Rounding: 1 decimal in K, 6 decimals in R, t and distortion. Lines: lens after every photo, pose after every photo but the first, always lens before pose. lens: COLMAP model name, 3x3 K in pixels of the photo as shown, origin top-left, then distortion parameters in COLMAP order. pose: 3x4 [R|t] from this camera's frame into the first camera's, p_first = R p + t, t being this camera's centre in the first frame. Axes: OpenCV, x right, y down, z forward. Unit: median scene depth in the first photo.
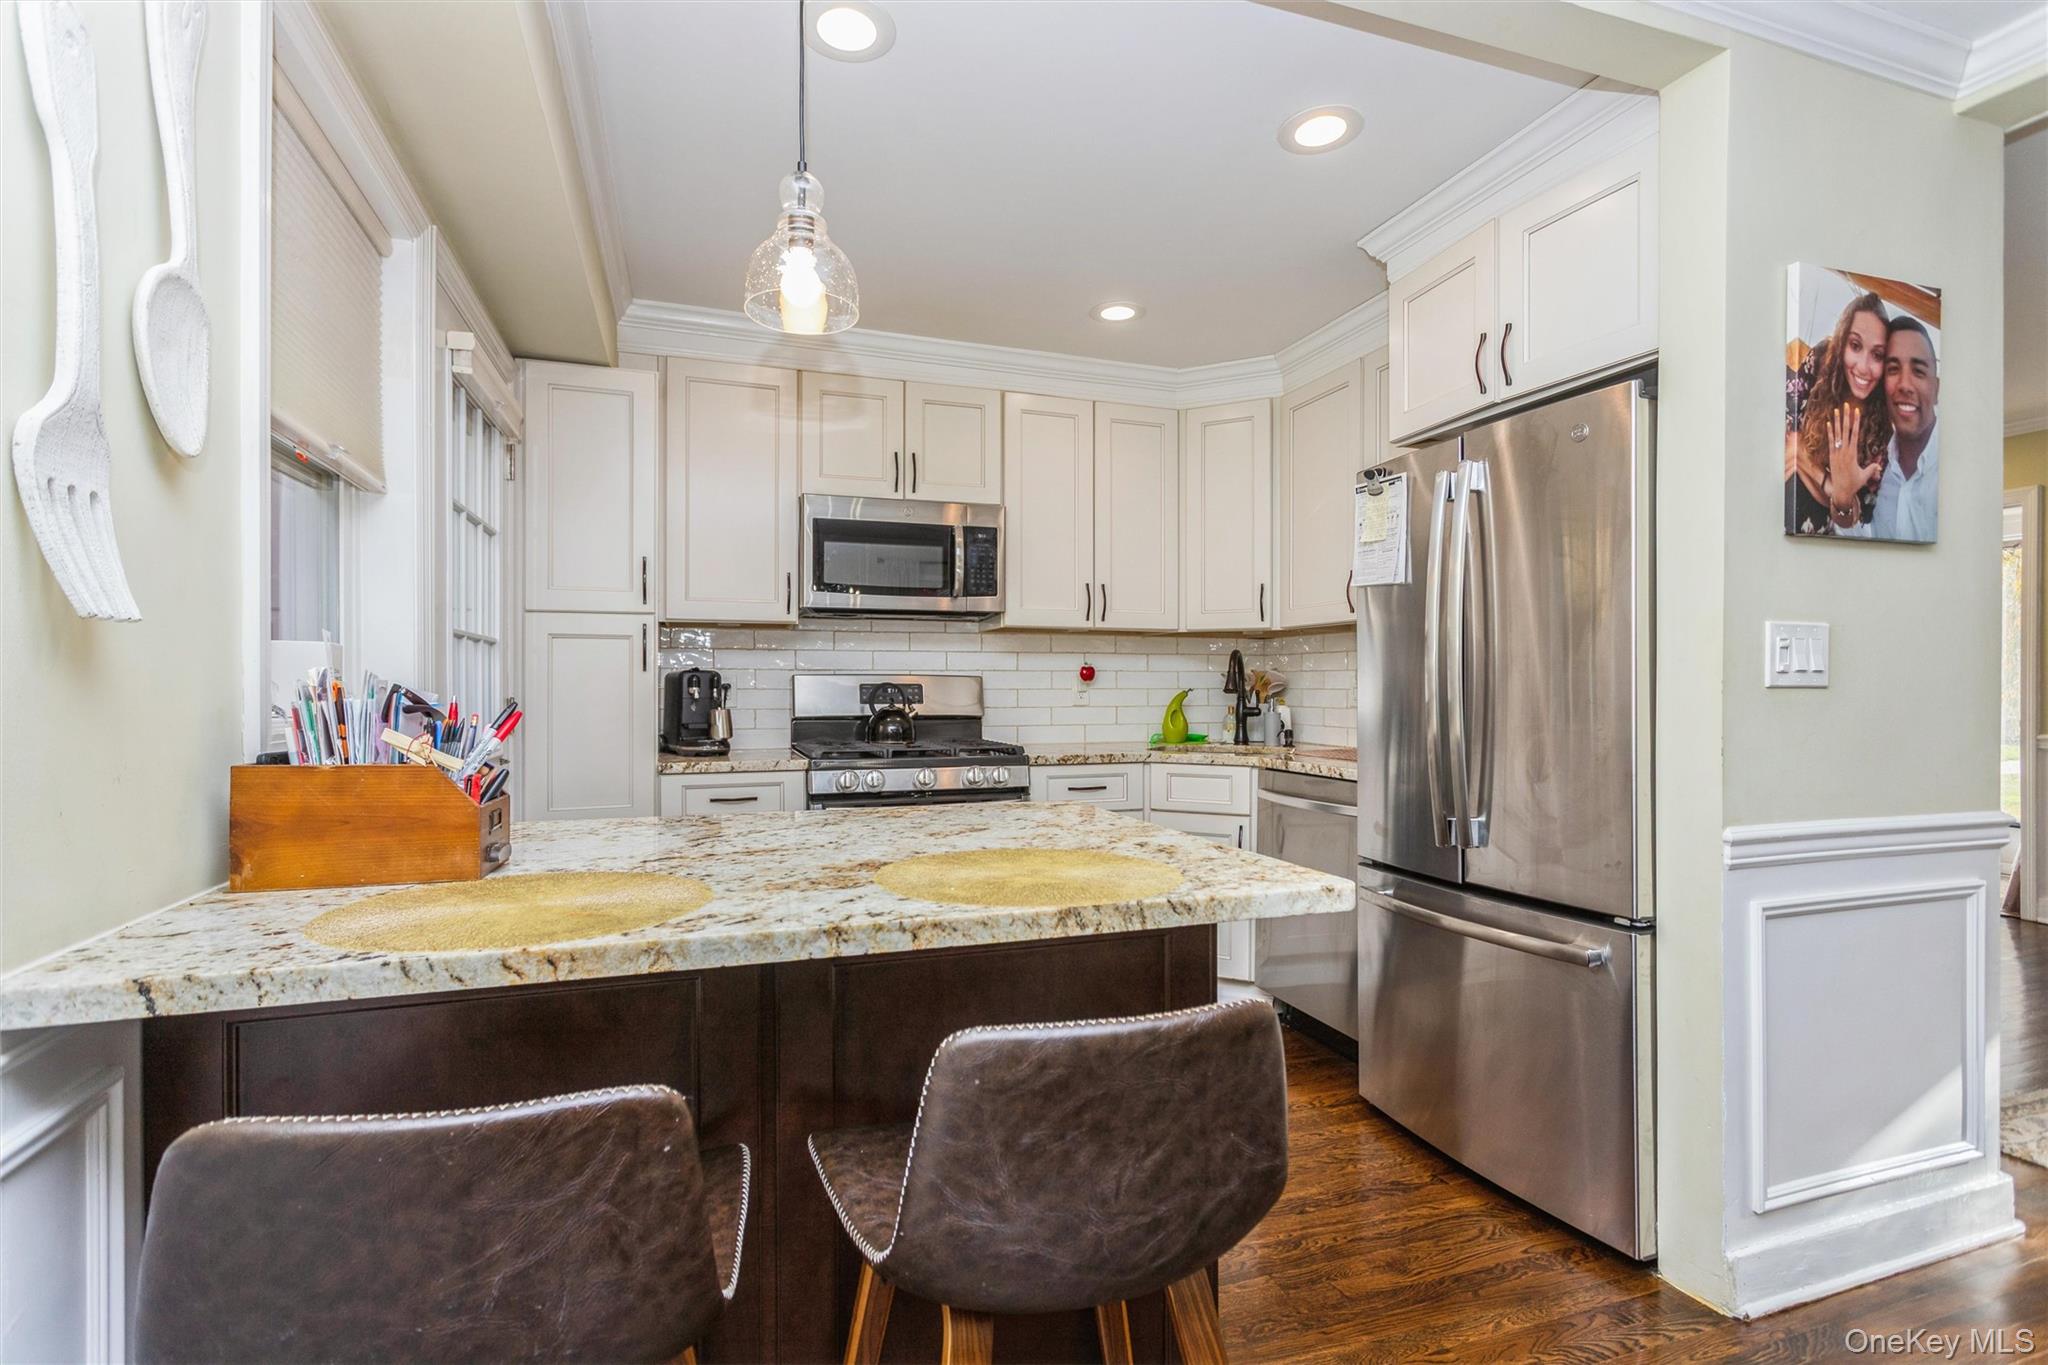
lens RADIAL K [[958.3, 0, 1024.5], [0, 958.3, 679.7], [0, 0, 1]] dist [-0.002112, 0.003227]
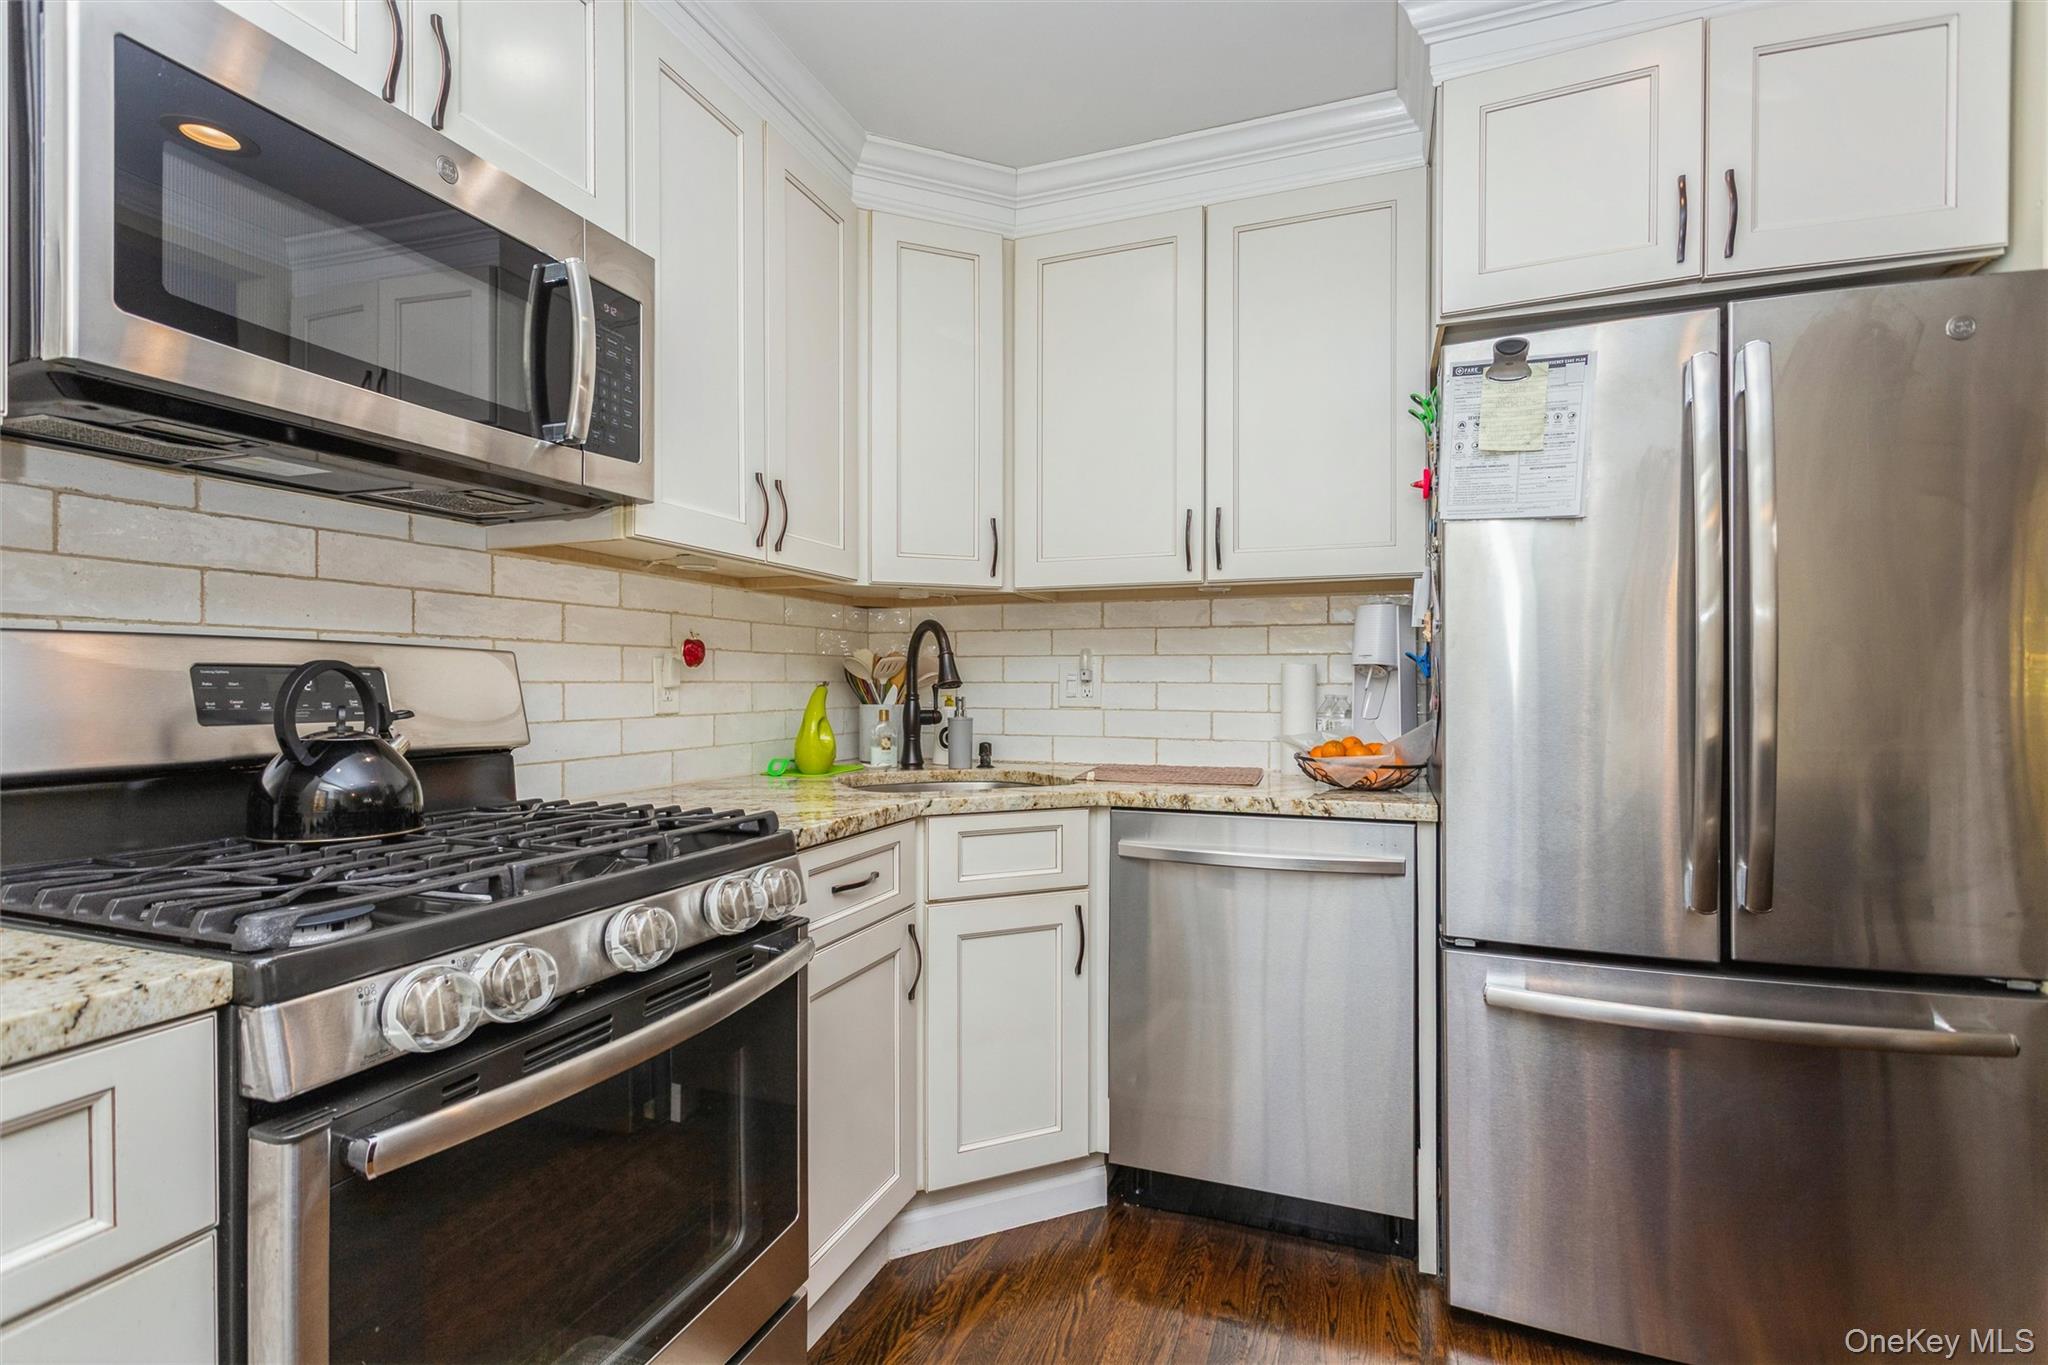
lens RADIAL K [[958.3, 0, 1024.3], [0, 958.3, 686.7], [0, 0, 1]] dist [-0.002112, 0.003227]
pose [[0.643074, -0.002125, 0.765801, -0.243652], [-0.006019, 0.999951, 0.007829, 0.008100], [-0.765780, -0.009644, 0.643030, 0.590653]]
